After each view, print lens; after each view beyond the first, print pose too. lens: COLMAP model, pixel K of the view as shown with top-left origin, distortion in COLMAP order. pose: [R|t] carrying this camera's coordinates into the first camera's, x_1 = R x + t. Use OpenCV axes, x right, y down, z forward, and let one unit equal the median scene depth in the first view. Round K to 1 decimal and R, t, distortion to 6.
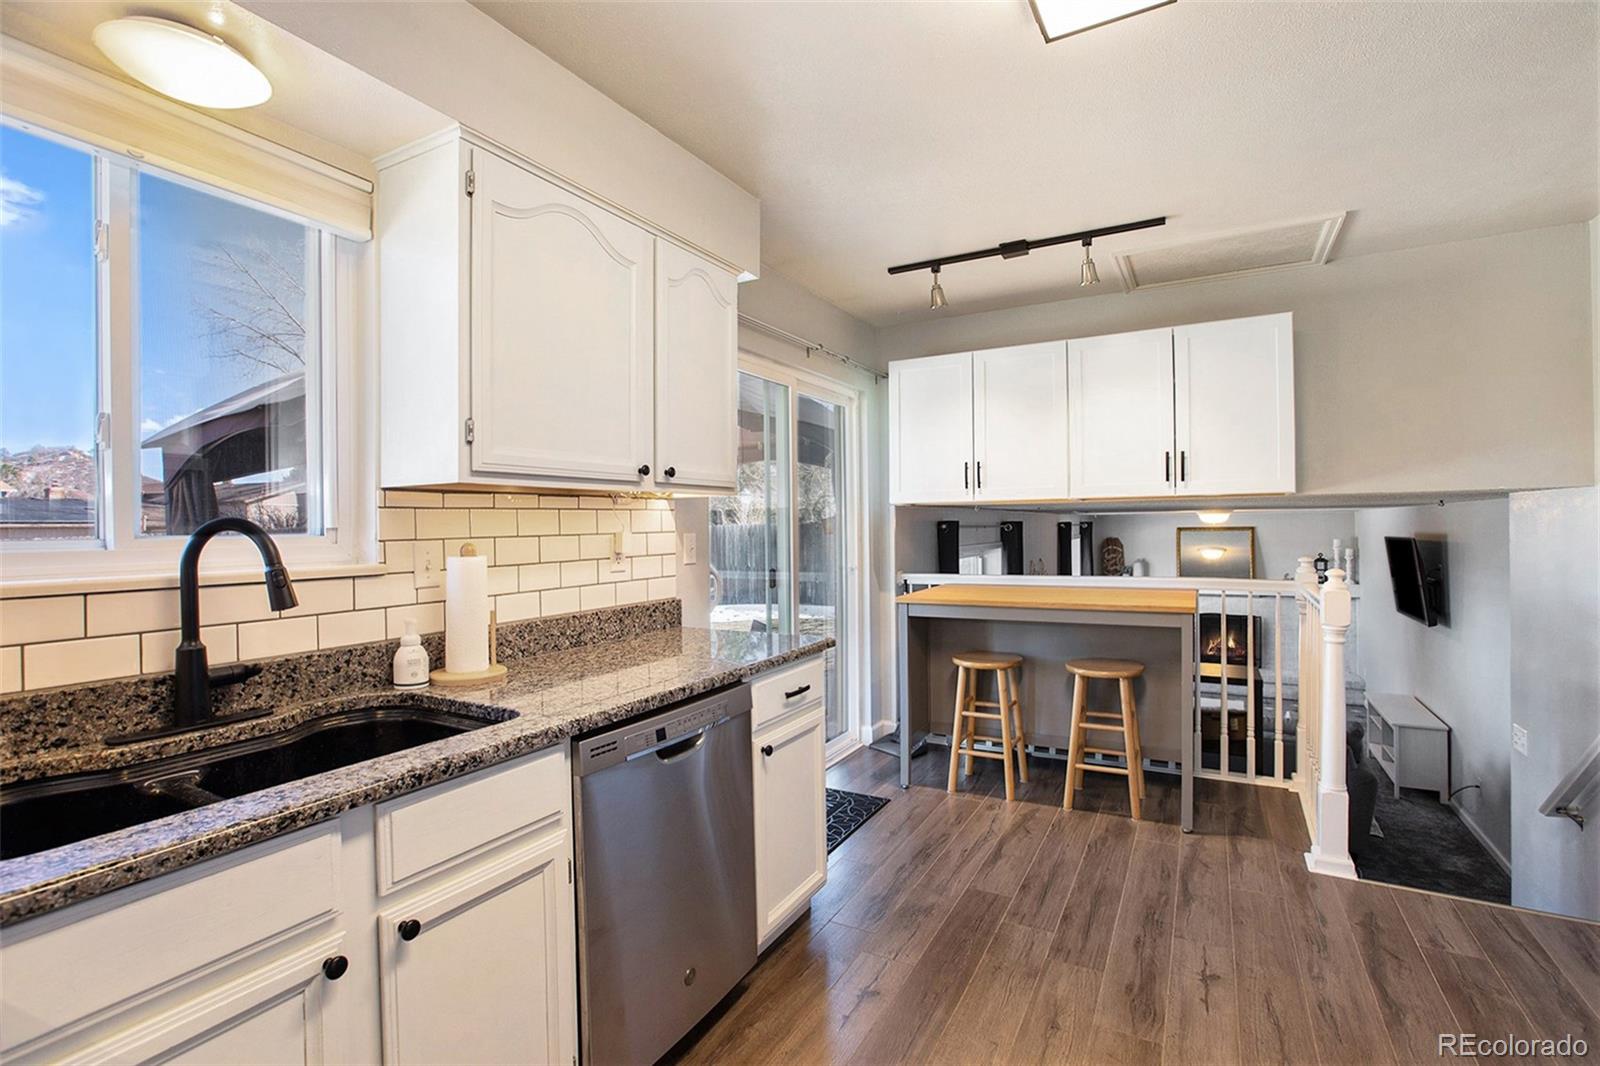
lens RADIAL K [[731.3, 0, 801.0], [0, 731.3, 526.8], [0, 0, 1]] dist [-0.031600, 0.003710]
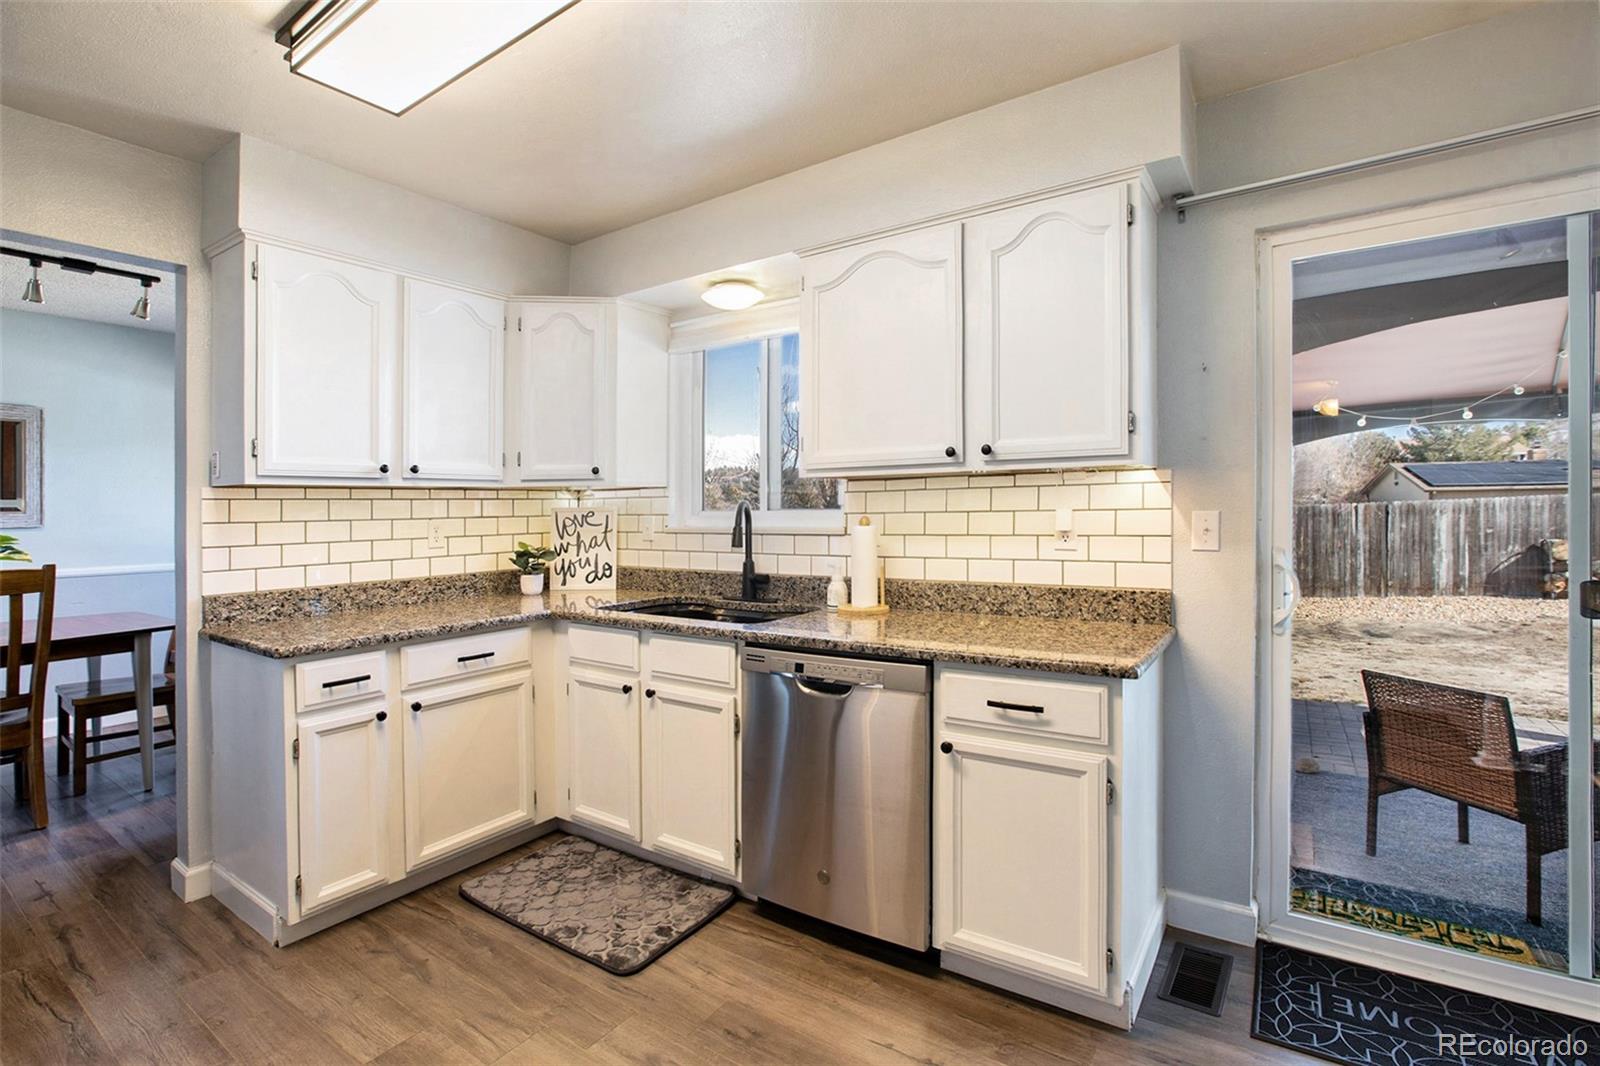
lens RADIAL K [[731.3, 0, 833.8], [0, 731.3, 522.1], [0, 0, 1]] dist [-0.031600, 0.003710]
pose [[-0.047359, 0.029278, -0.998449, 0.943072], [0.012128, 0.999514, 0.028734, -0.008499], [0.998804, -0.010749, -0.047691, 0.970934]]
